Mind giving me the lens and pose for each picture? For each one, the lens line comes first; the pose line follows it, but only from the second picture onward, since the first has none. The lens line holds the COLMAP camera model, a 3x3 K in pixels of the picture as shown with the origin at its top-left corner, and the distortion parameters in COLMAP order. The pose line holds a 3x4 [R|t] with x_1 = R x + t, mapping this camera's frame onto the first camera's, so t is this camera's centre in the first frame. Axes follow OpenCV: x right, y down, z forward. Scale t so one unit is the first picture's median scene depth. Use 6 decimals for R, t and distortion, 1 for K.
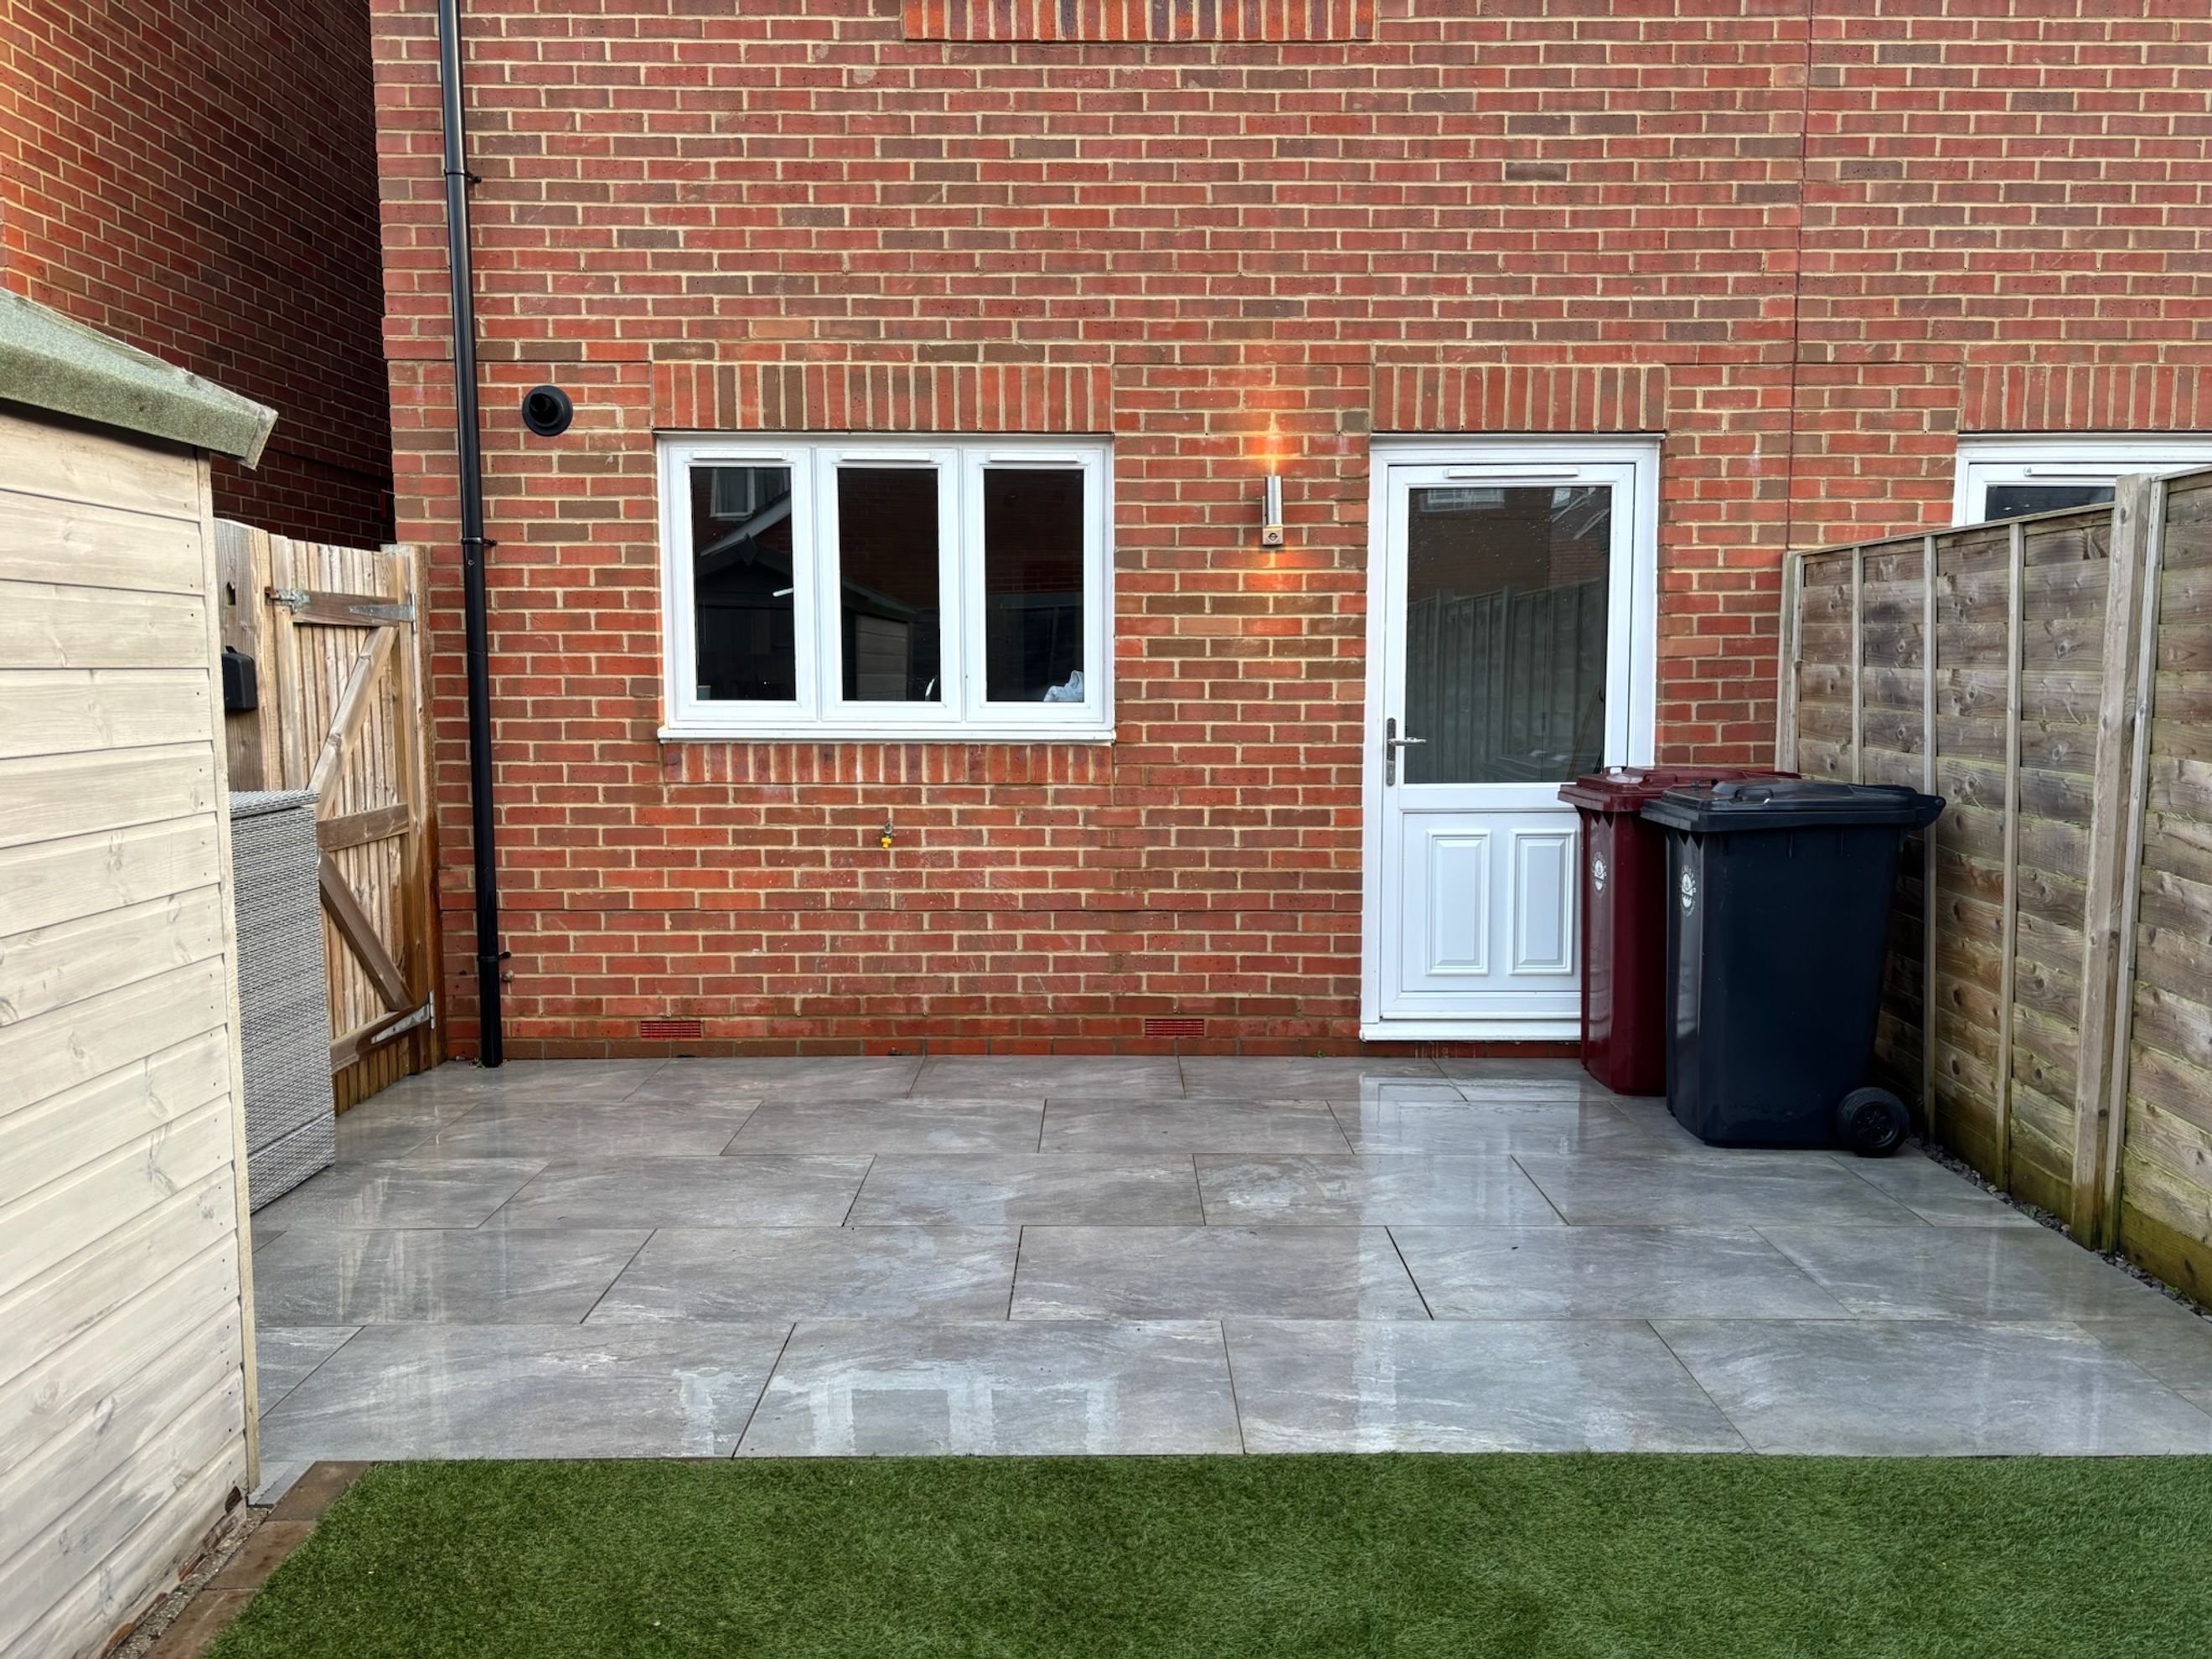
lens RADIAL K [[1685.8, 0, 1106.0], [0, 1685.8, 829.5], [0, 0, 1]] dist [-0.002224, -0.000457]
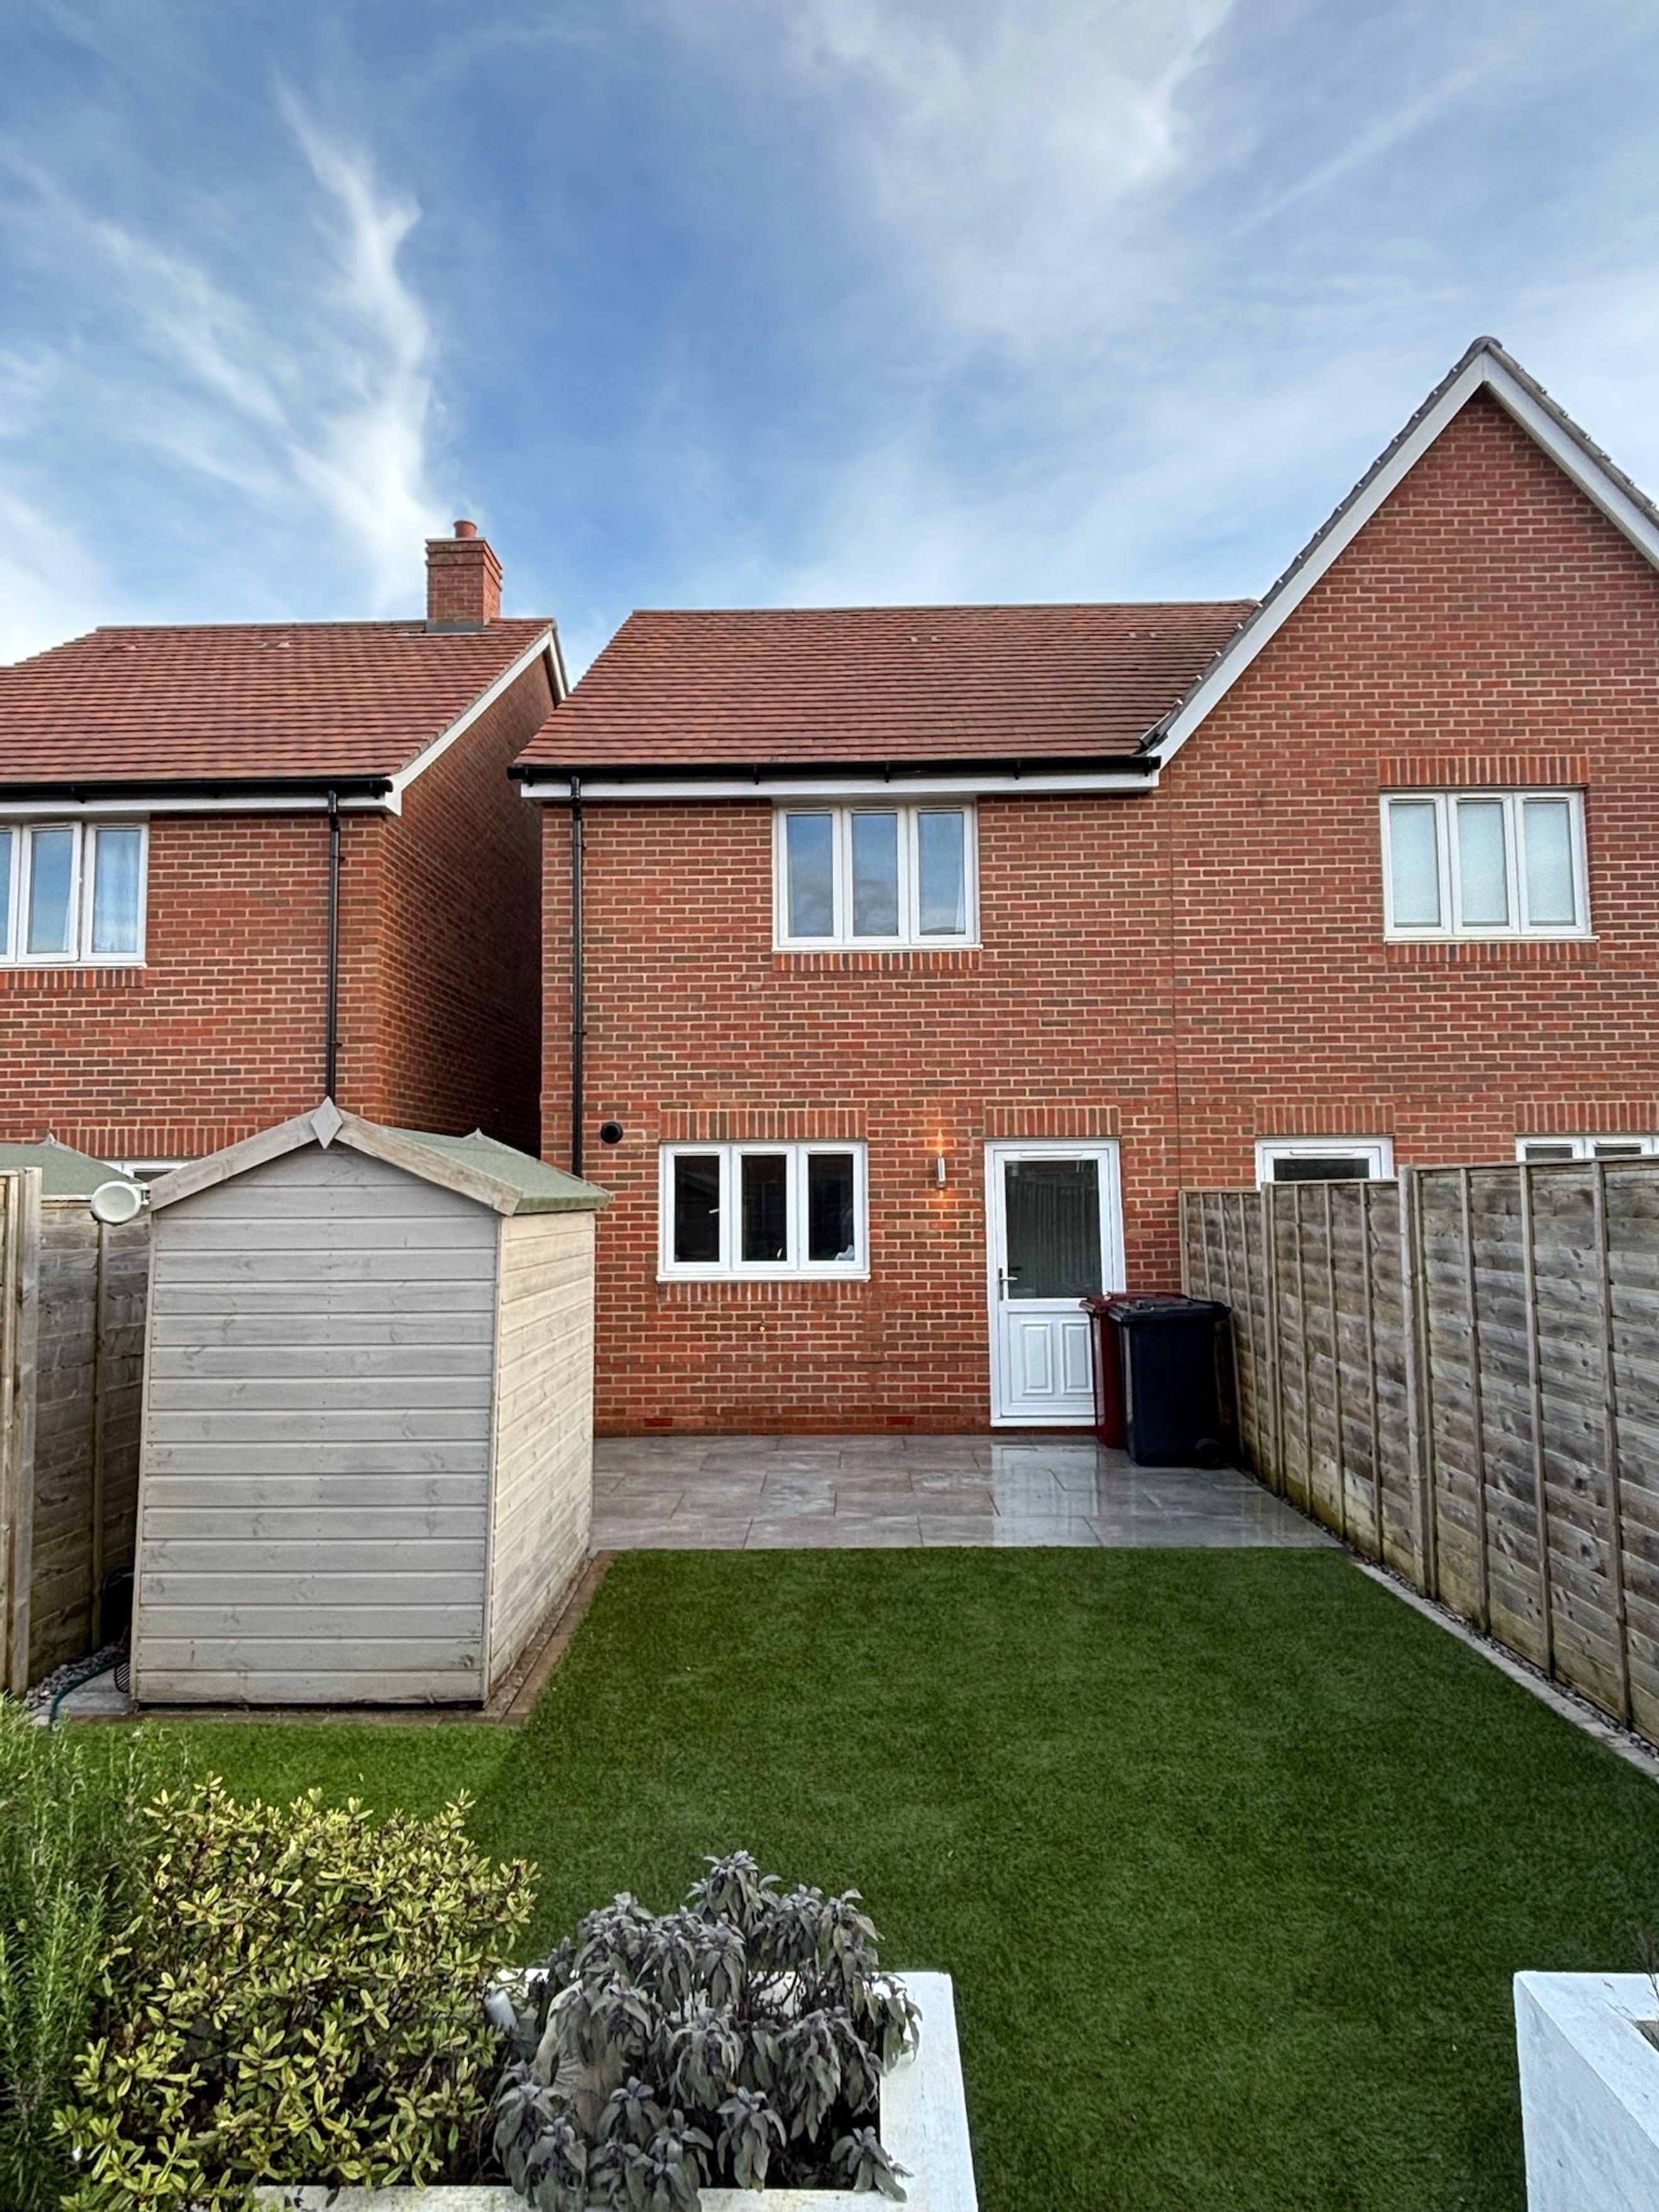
lens RADIAL K [[1259.1, 0, 830.5], [0, 1259.1, 1097.7], [0, 0, 1]] dist [0.076364, -0.053759]
pose [[0.999781, -0.010871, -0.017869, -0.013706], [0.007557, 0.984357, -0.176021, 0.000897], [0.019503, 0.175847, 0.984224, -0.631604]]
